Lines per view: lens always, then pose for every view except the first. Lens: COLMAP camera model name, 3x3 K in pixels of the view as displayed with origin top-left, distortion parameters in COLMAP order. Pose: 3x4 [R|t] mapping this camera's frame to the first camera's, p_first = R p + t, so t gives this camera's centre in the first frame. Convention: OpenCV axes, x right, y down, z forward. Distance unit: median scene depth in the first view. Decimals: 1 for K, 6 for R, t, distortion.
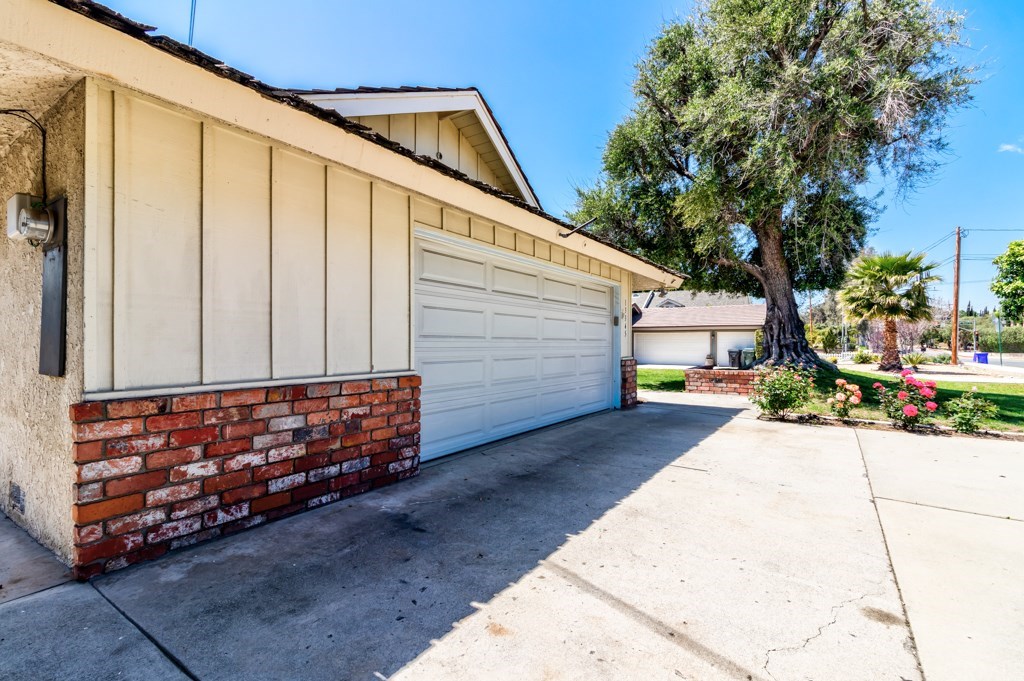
lens RADIAL K [[472.6, 0, 515.7], [0, 472.6, 341.9], [0, 0, 1]] dist [0.004120, 0.000454]
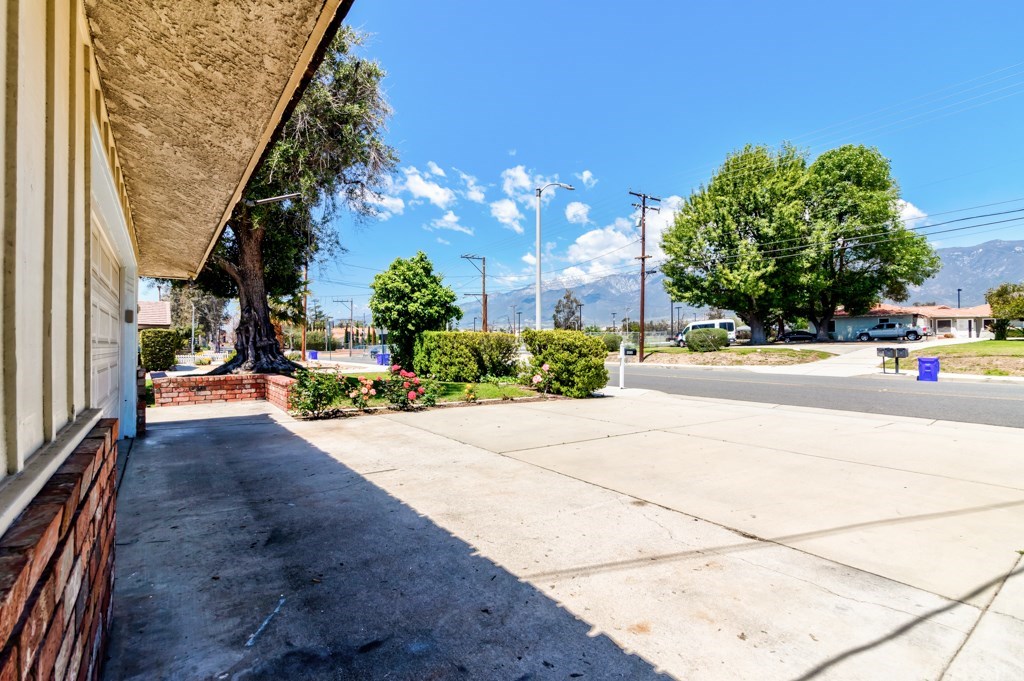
lens RADIAL K [[472.6, 0, 506.9], [0, 472.6, 342.3], [0, 0, 1]] dist [0.004120, 0.000454]
pose [[0.348672, 0.001584, 0.937243, -0.580927], [-0.000344, 0.999999, -0.001562, -0.007020], [-0.937245, 0.000222, 0.348672, 0.479401]]
